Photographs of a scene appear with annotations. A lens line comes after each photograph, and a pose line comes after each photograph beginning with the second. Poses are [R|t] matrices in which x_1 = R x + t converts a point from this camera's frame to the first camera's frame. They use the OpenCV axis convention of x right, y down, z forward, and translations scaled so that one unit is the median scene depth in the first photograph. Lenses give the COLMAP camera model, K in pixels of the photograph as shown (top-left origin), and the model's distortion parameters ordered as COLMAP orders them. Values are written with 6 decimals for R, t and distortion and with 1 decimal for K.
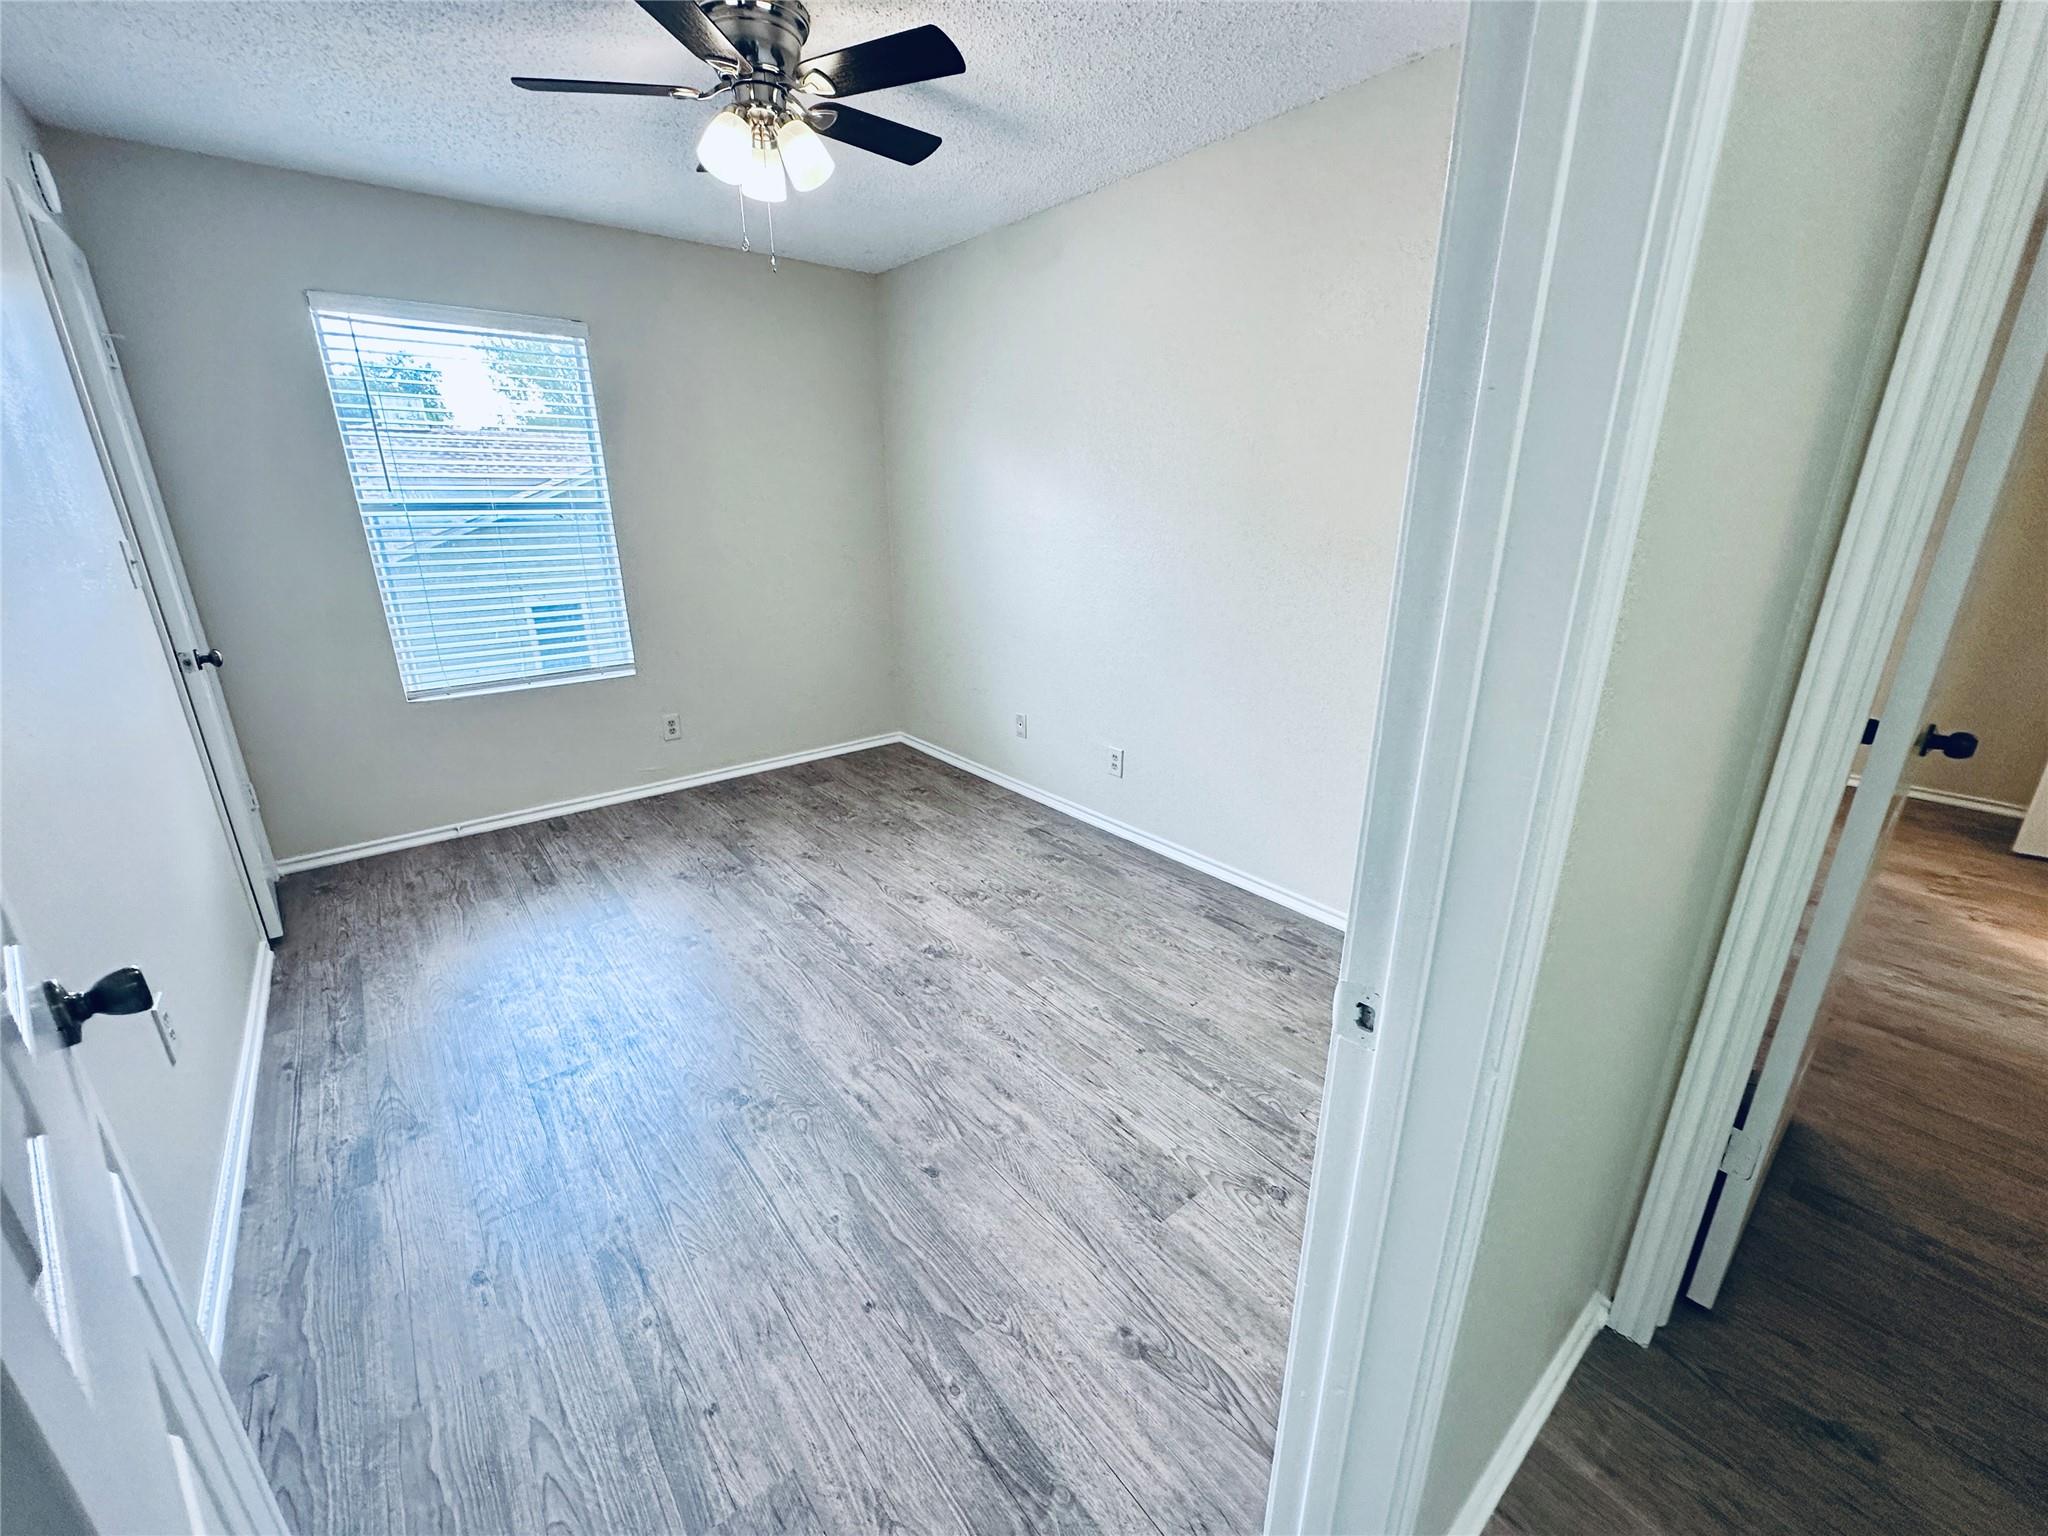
lens RADIAL K [[816.5, 0, 1020.2], [0, 816.5, 766.6], [0, 0, 1]] dist [-0.003519, 0.001189]
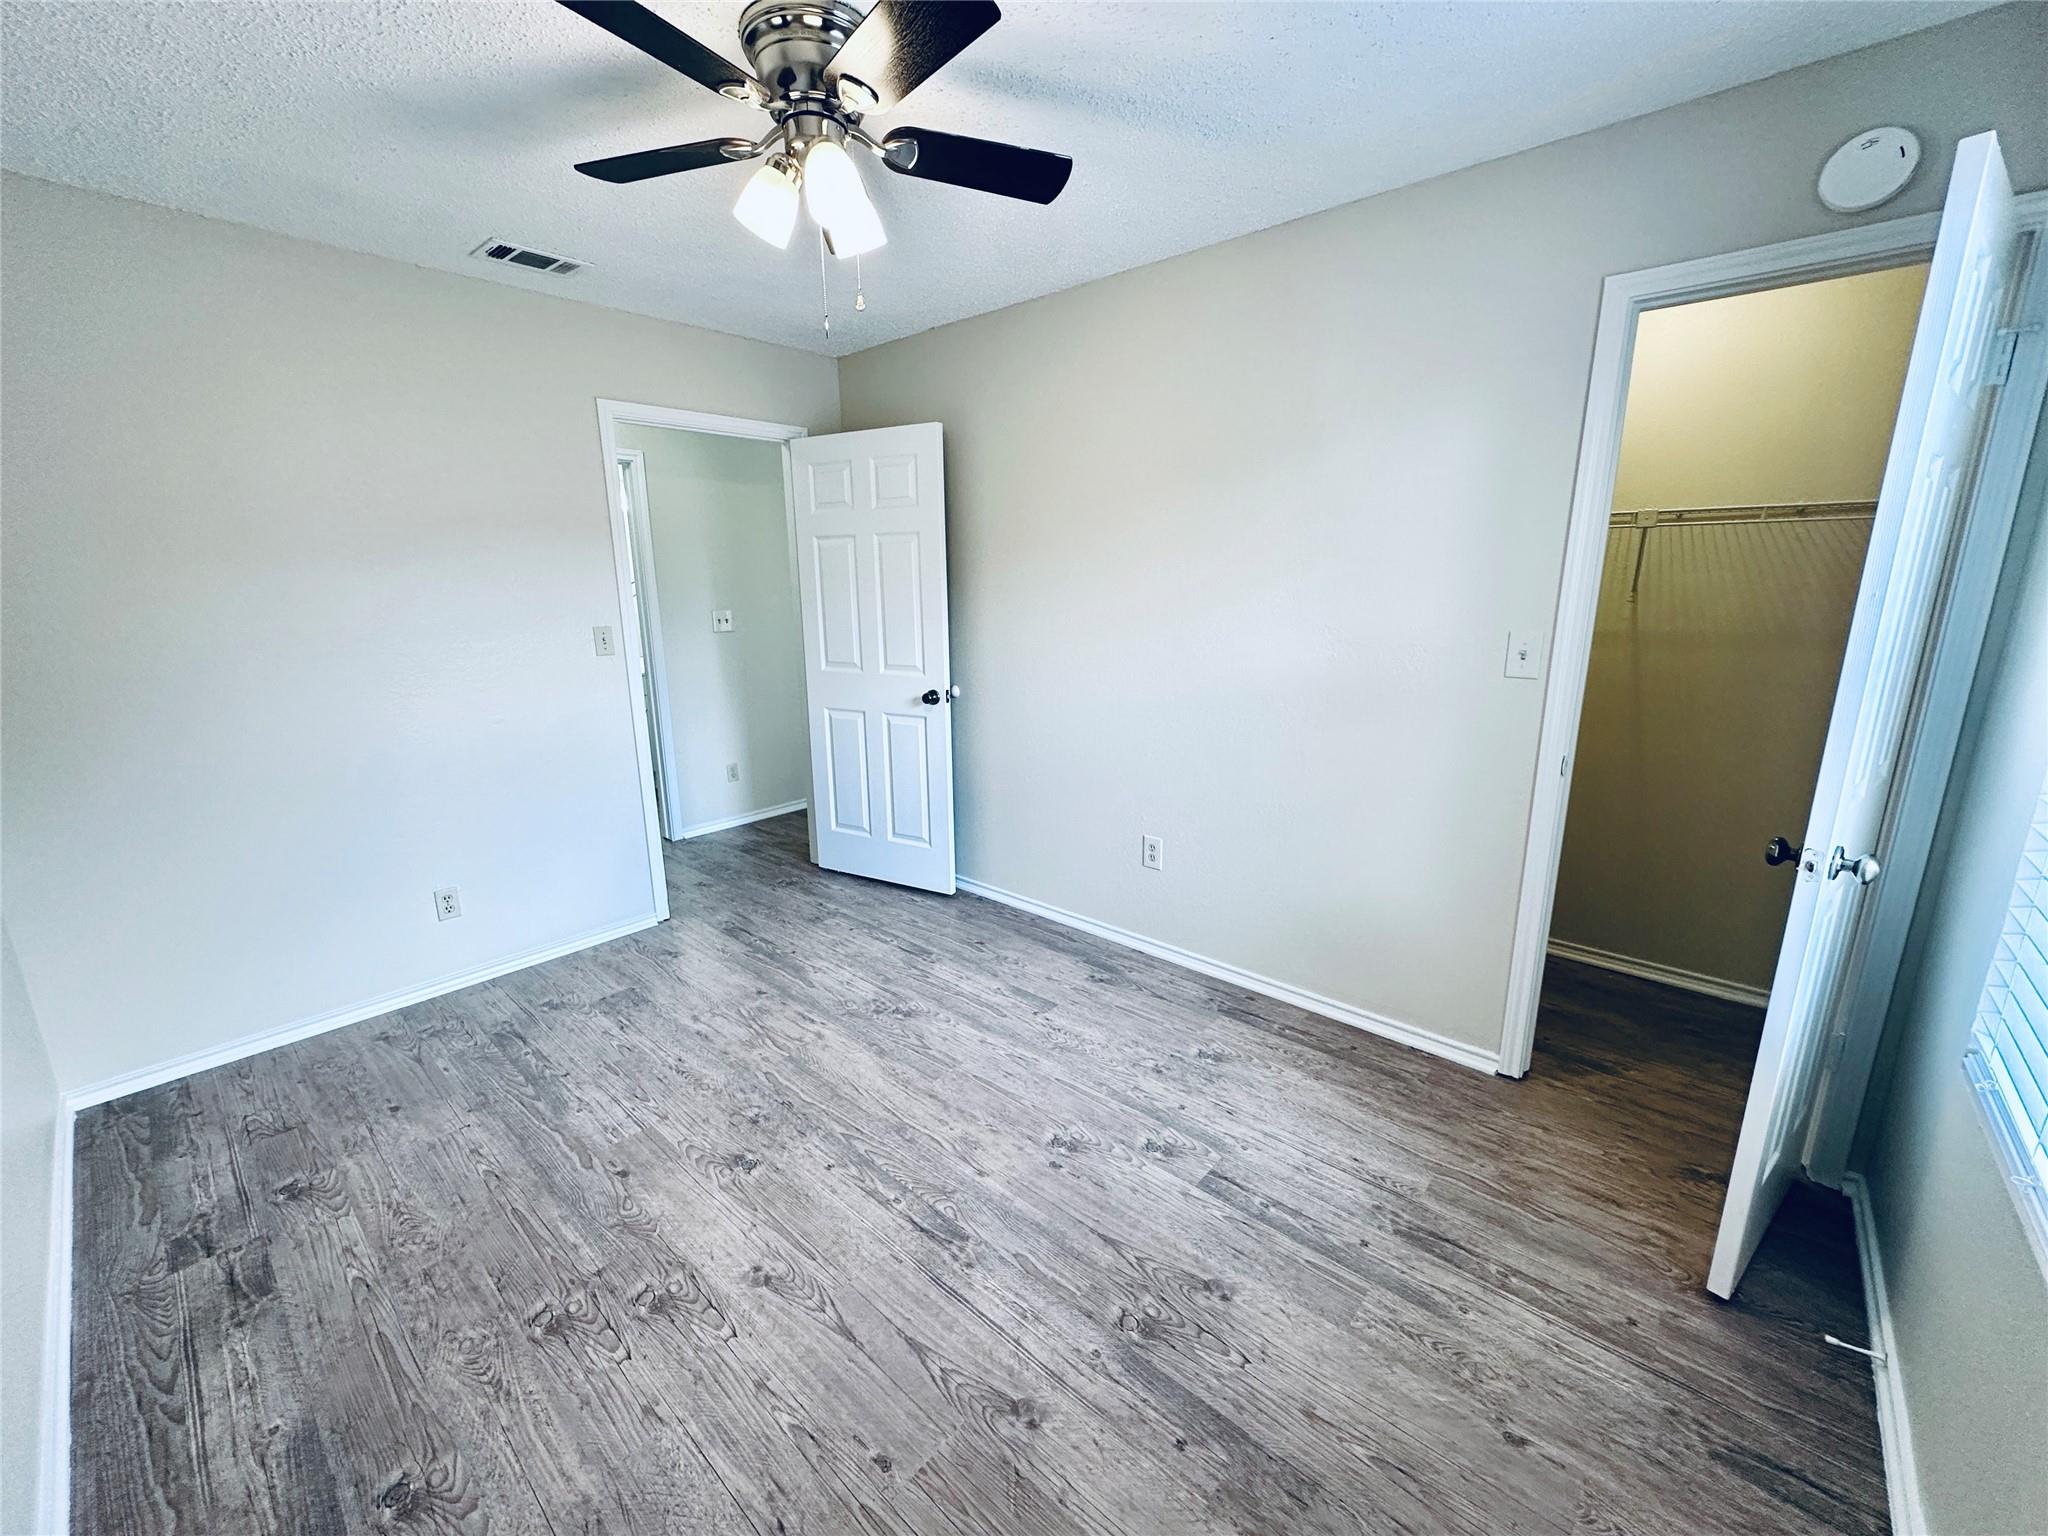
lens RADIAL K [[816.5, 0, 1024.3], [0, 816.5, 767.1], [0, 0, 1]] dist [-0.003519, 0.001189]
pose [[-0.986213, 0.051041, -0.157415, -0.301908], [-0.038389, 0.854729, 0.517653, -0.586135], [0.160969, 0.516559, -0.840985, 1.697886]]
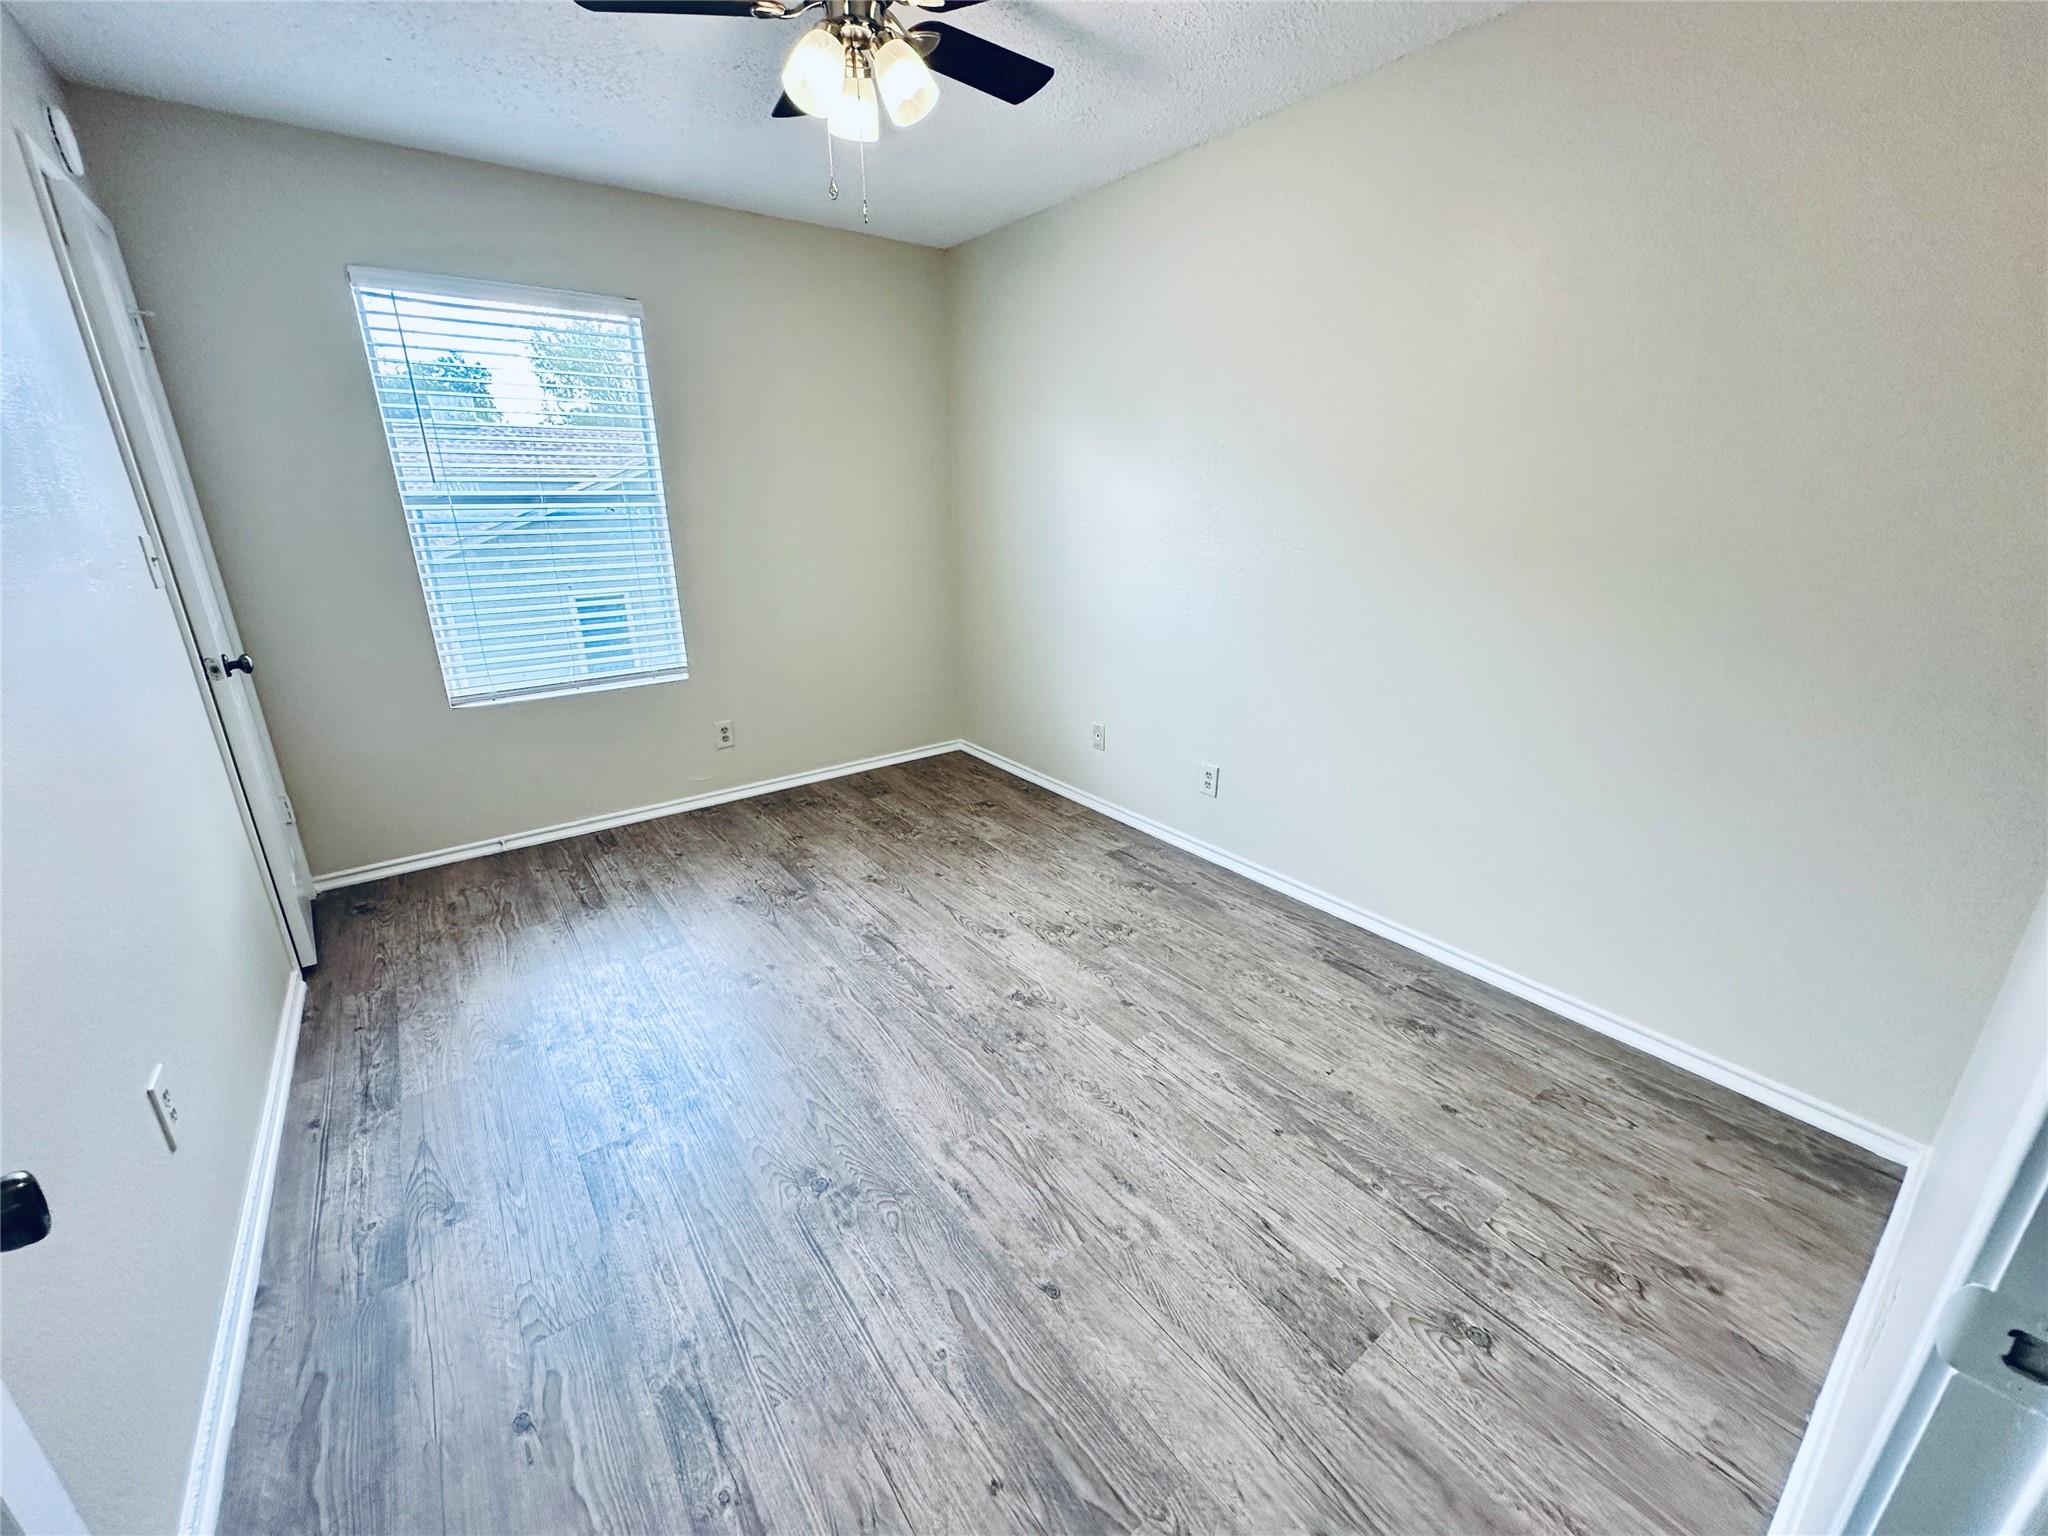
lens RADIAL K [[816.5, 0, 1020.3], [0, 816.5, 767.3], [0, 0, 1]] dist [-0.003519, 0.001189]
pose [[0.999187, 0.011268, -0.038716, -0.086295], [-0.011078, 0.999926, 0.005113, -0.033120], [0.038771, -0.004680, 0.999237, 0.125807]]
